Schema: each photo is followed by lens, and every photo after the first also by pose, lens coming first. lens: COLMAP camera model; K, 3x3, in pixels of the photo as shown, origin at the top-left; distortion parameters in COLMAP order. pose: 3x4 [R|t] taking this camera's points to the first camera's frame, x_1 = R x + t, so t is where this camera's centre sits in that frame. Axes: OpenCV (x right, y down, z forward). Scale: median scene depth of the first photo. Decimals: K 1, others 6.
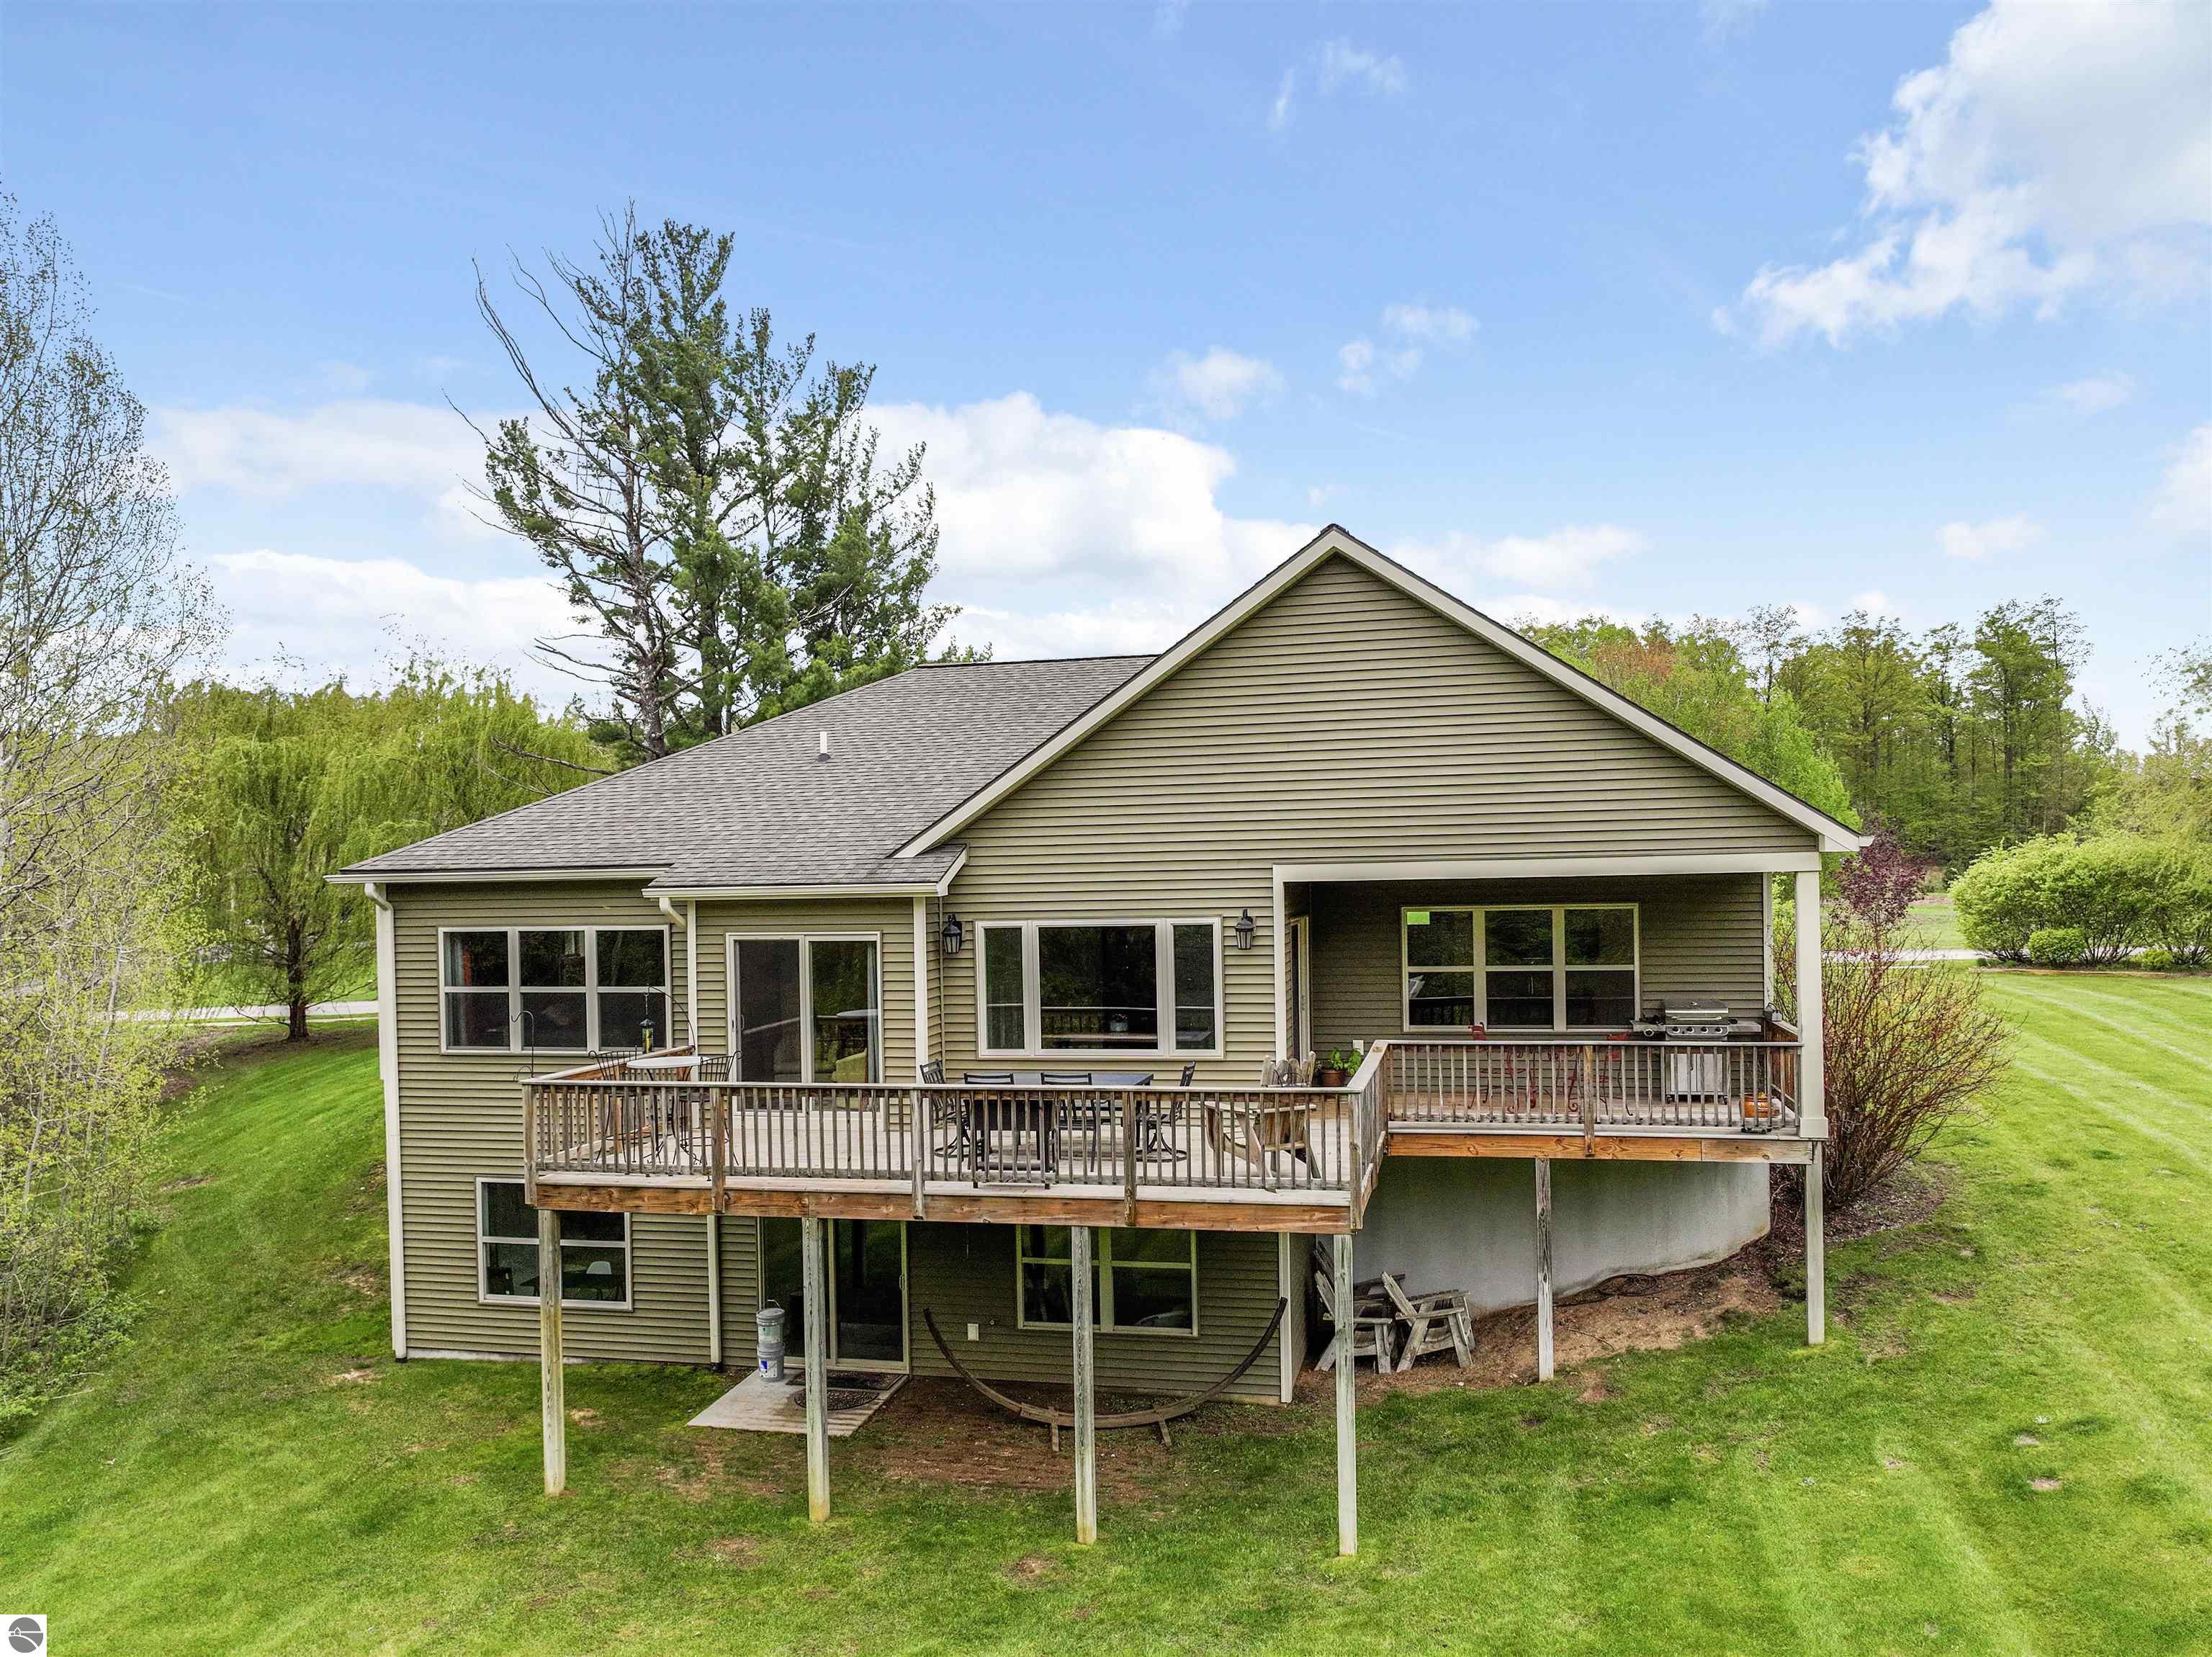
lens RADIAL K [[1549.7, 0, 1106.0], [0, 1549.7, 828.5], [0, 0, 1]] dist [-0.001235, 0.002702]
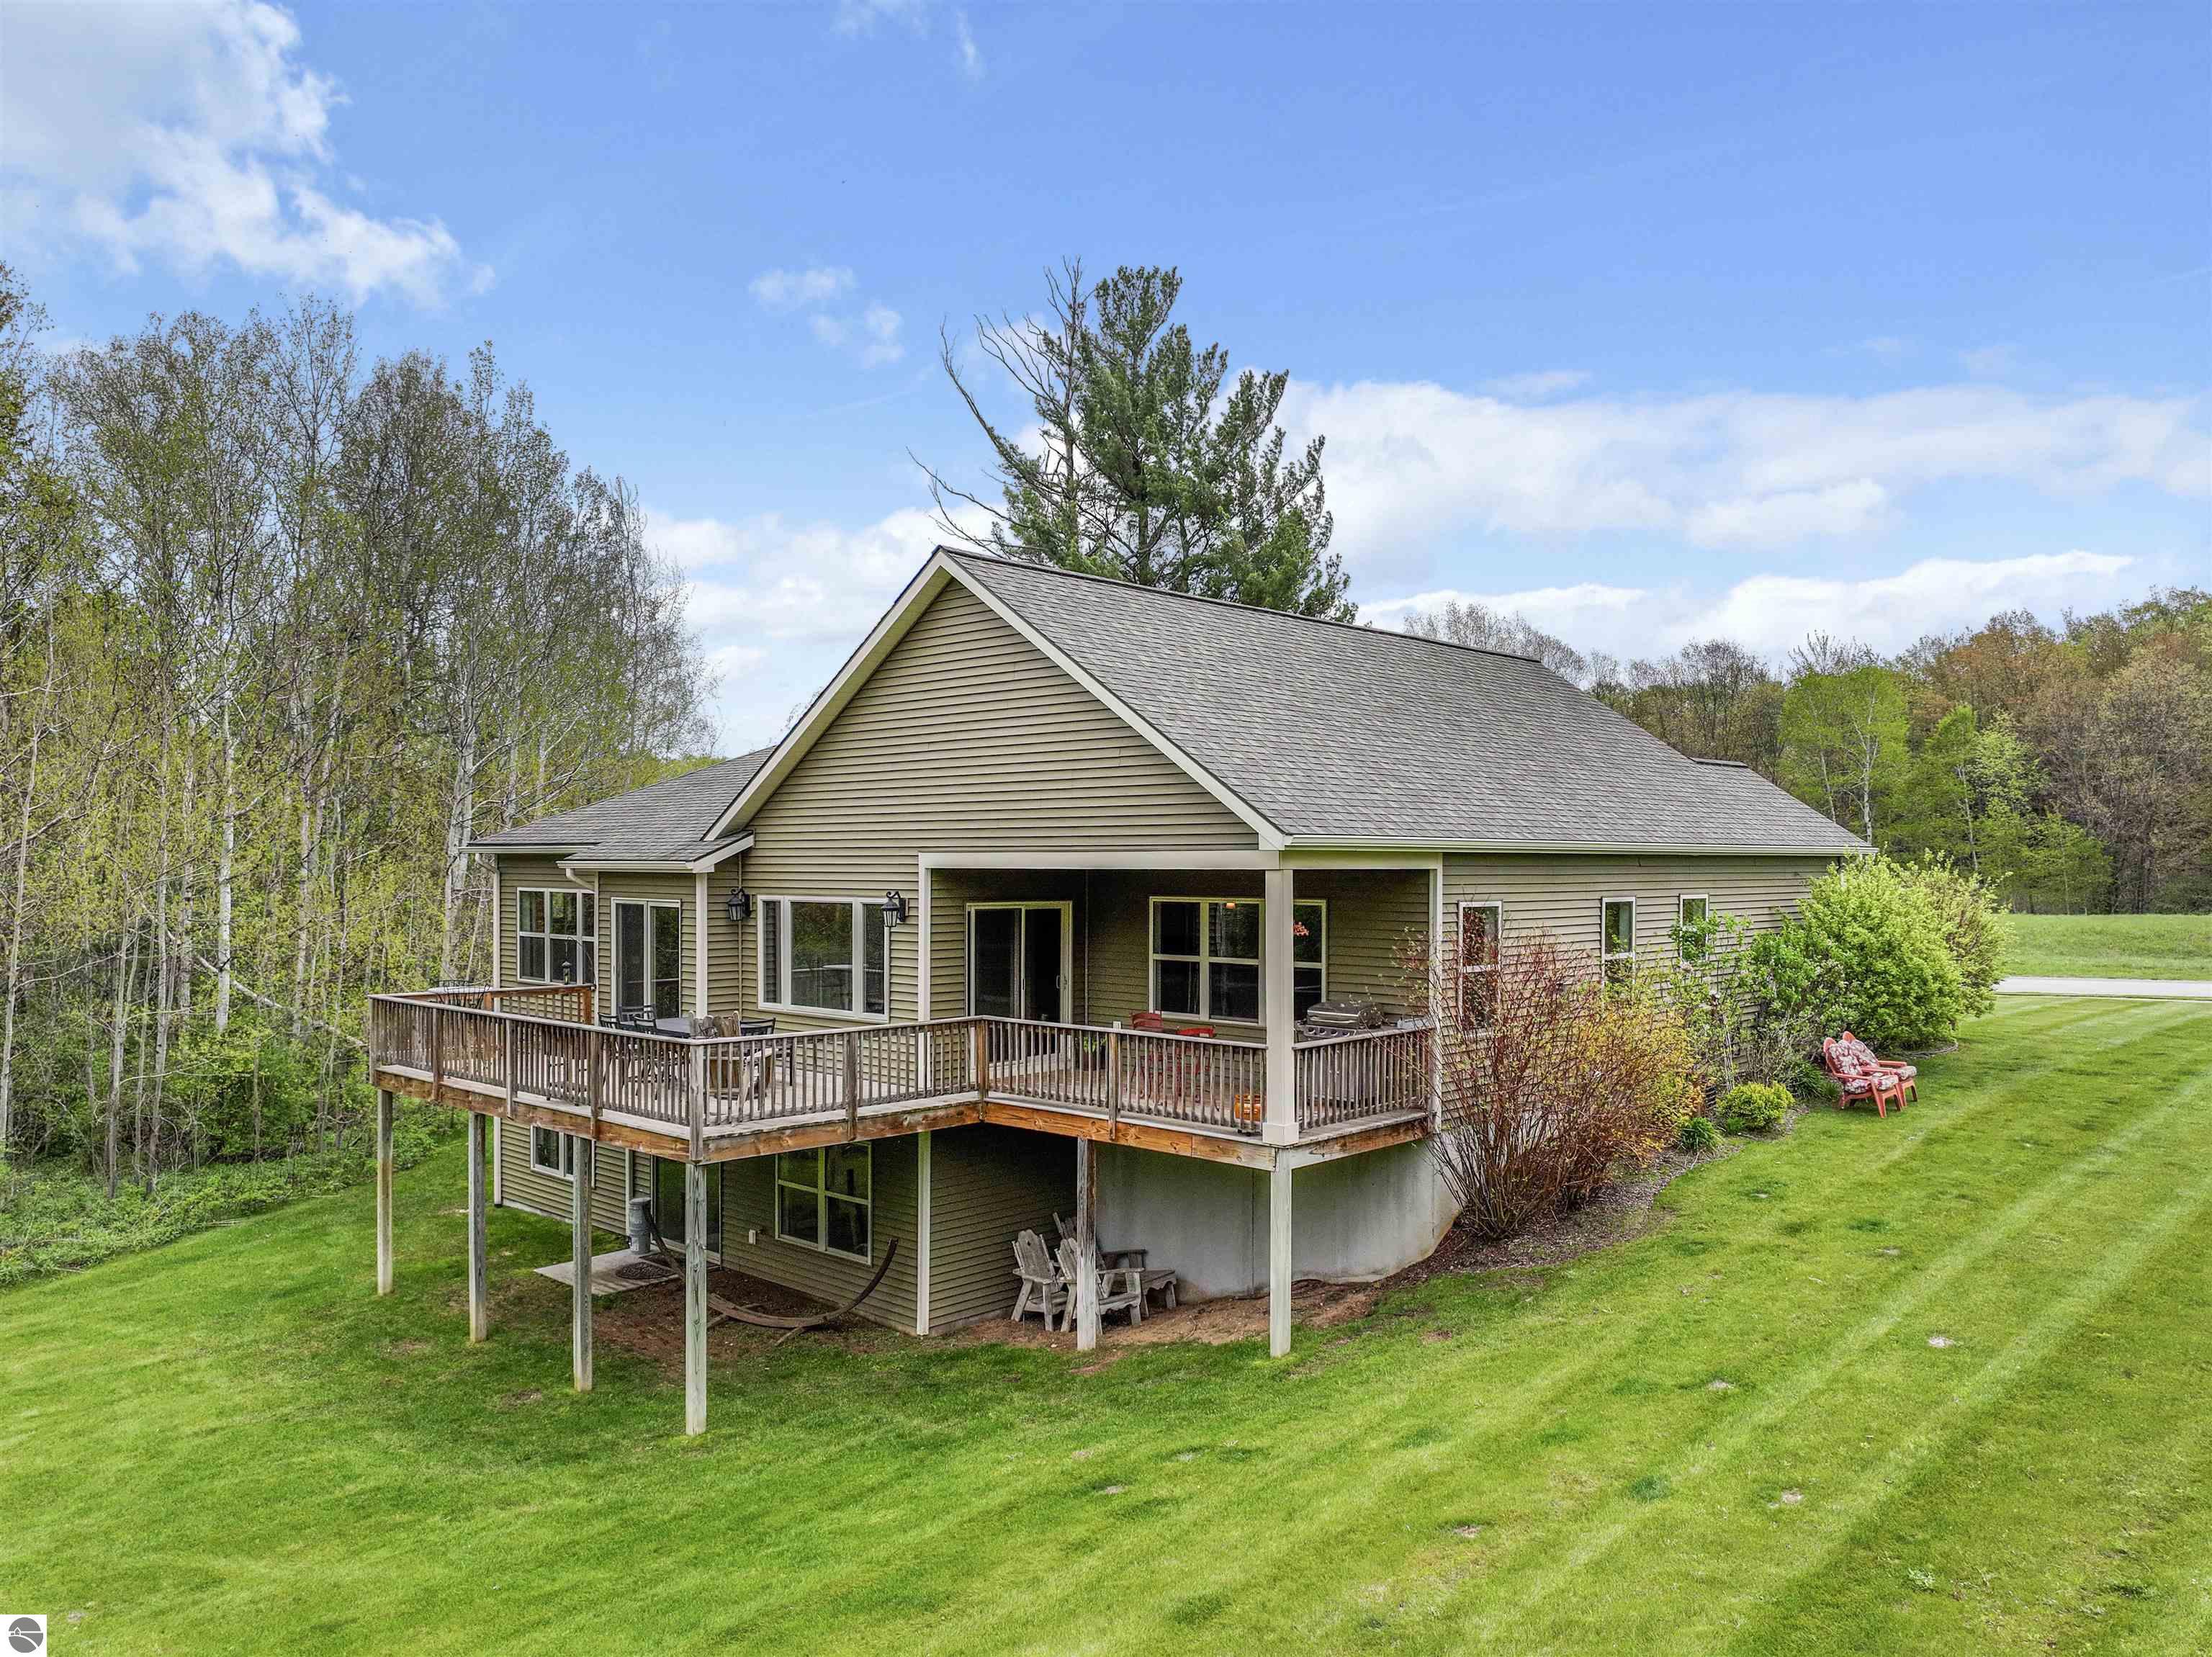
lens RADIAL K [[1553.7, 0, 1118.4], [0, 1553.7, 803.1], [0, 0, 1]] dist [0.004762, 0.000058]
pose [[0.868379, 0.004477, -0.495881, 0.763182], [-0.007599, 0.999962, -0.004280, -0.008116], [0.495843, 0.007485, 0.868380, 0.093550]]
